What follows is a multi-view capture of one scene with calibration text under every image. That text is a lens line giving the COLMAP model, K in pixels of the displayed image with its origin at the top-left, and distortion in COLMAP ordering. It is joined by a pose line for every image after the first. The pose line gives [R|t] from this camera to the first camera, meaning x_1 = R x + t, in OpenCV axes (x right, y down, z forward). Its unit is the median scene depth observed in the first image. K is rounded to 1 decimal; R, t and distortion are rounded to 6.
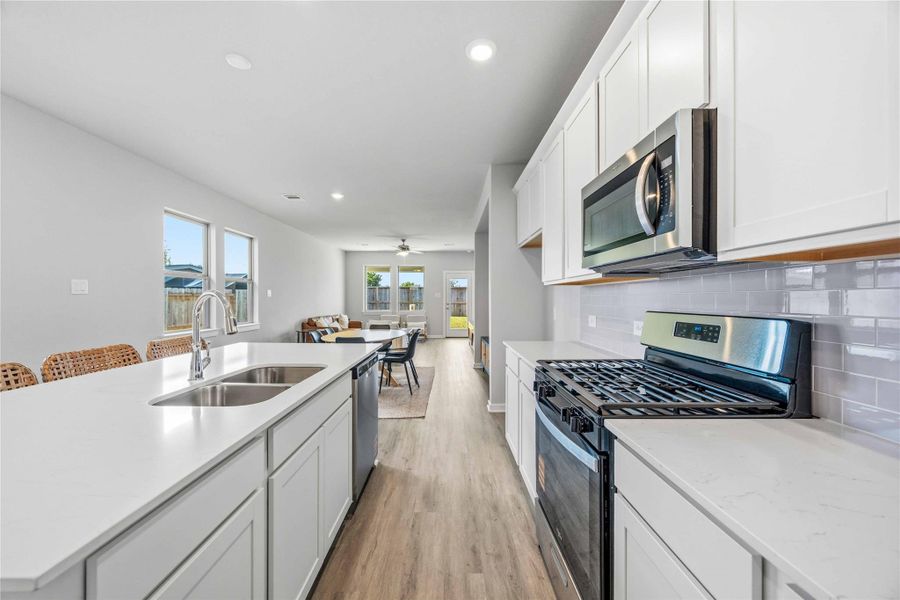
lens RADIAL K [[343.6, 0, 448.3], [0, 343.6, 299.4], [0, 0, 1]] dist [-0.001518, -0.000003]
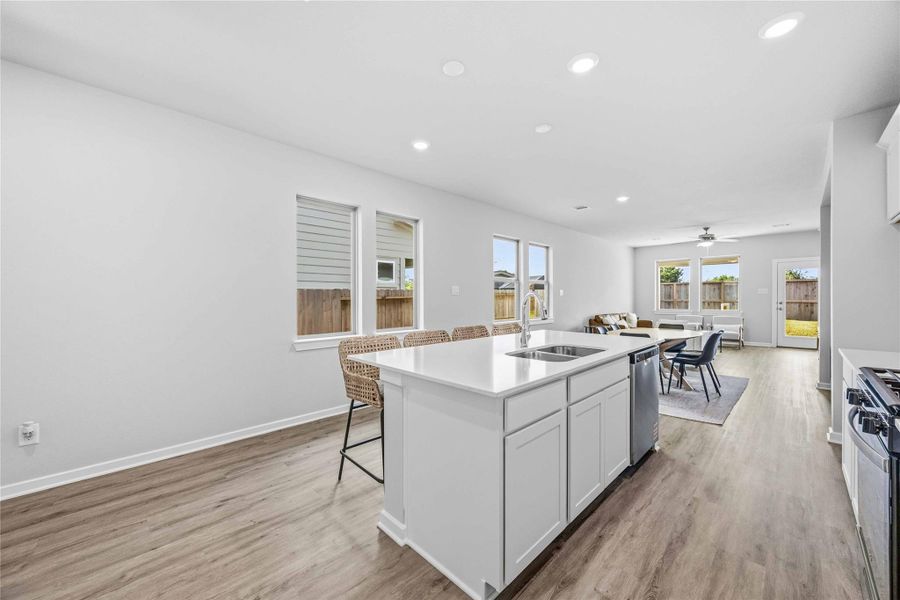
lens RADIAL K [[343.6, 0, 449.7], [0, 343.6, 301.9], [0, 0, 1]] dist [-0.001518, -0.000003]
pose [[0.704105, 0.003926, -0.710085, 0.104264], [0.004367, 0.999942, 0.009858, 0.002097], [0.710082, -0.010042, 0.704047, -0.237483]]
